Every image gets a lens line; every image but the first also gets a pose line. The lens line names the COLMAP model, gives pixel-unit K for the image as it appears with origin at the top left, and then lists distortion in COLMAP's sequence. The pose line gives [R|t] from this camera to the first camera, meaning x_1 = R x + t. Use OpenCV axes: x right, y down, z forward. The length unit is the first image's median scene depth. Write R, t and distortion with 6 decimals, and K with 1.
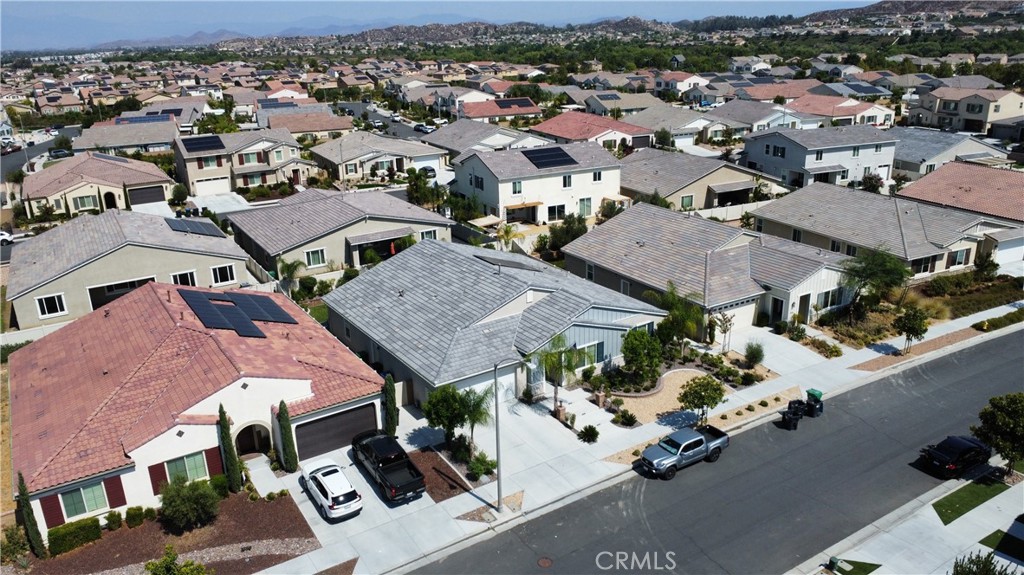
lens RADIAL K [[748.2, 0, 512.5], [0, 748.2, 284.9], [0, 0, 1]] dist [-0.025035, -0.008574]
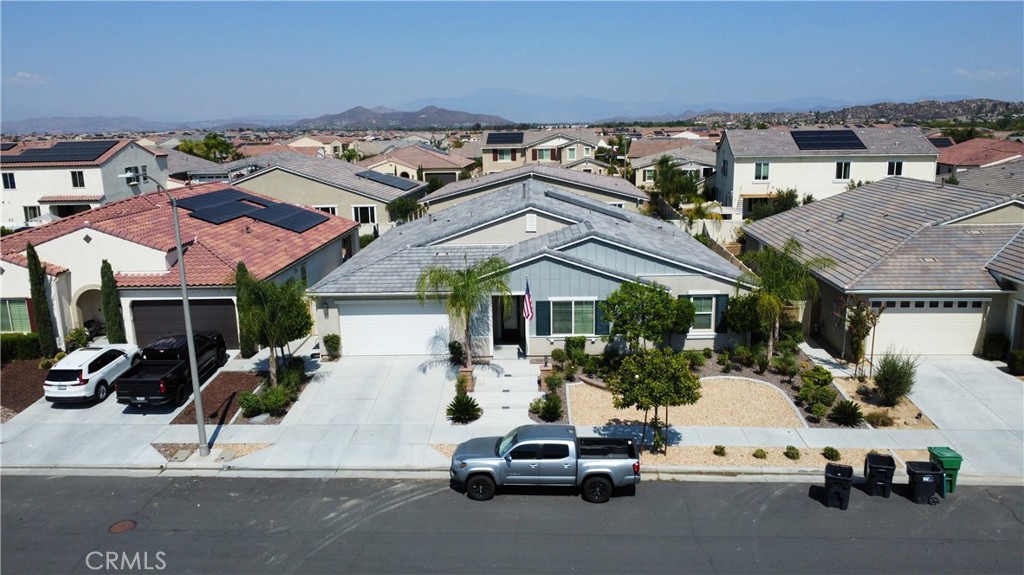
lens RADIAL K [[748.2, 0, 511.2], [0, 748.2, 287.3], [0, 0, 1]] dist [-0.025035, -0.008574]
pose [[0.819607, 0.131186, -0.557705, 0.222428], [-0.184858, 0.981922, -0.040695, 0.058644], [0.542285, 0.136450, 0.829041, 0.248939]]
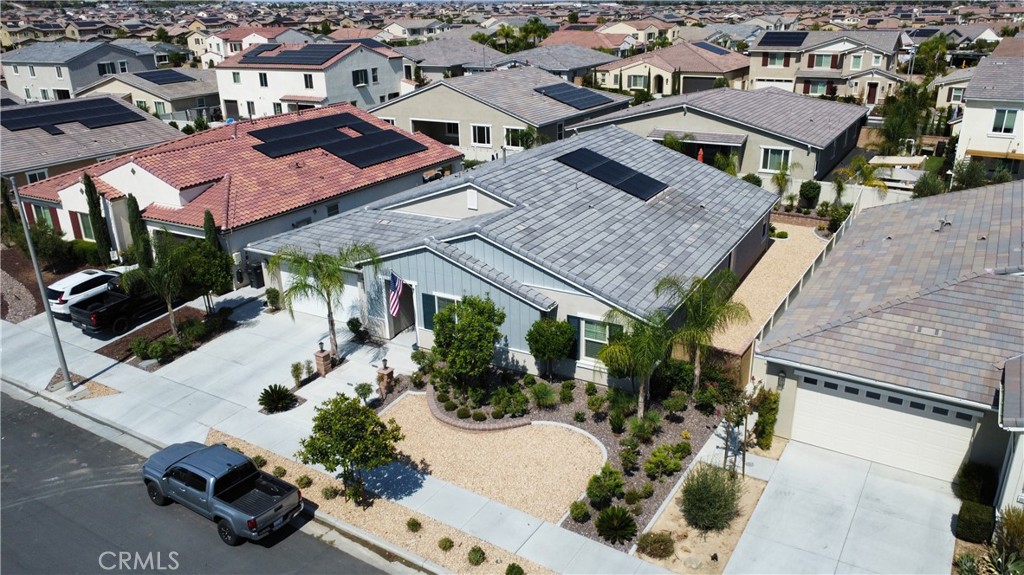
lens RADIAL K [[748.2, 0, 510.3], [0, 748.2, 291.0], [0, 0, 1]] dist [-0.025035, -0.008574]
pose [[0.444872, 0.338646, -0.829101, 0.322696], [-0.276520, 0.932462, 0.232491, -0.037203], [0.851837, 0.125835, 0.508468, 0.411408]]
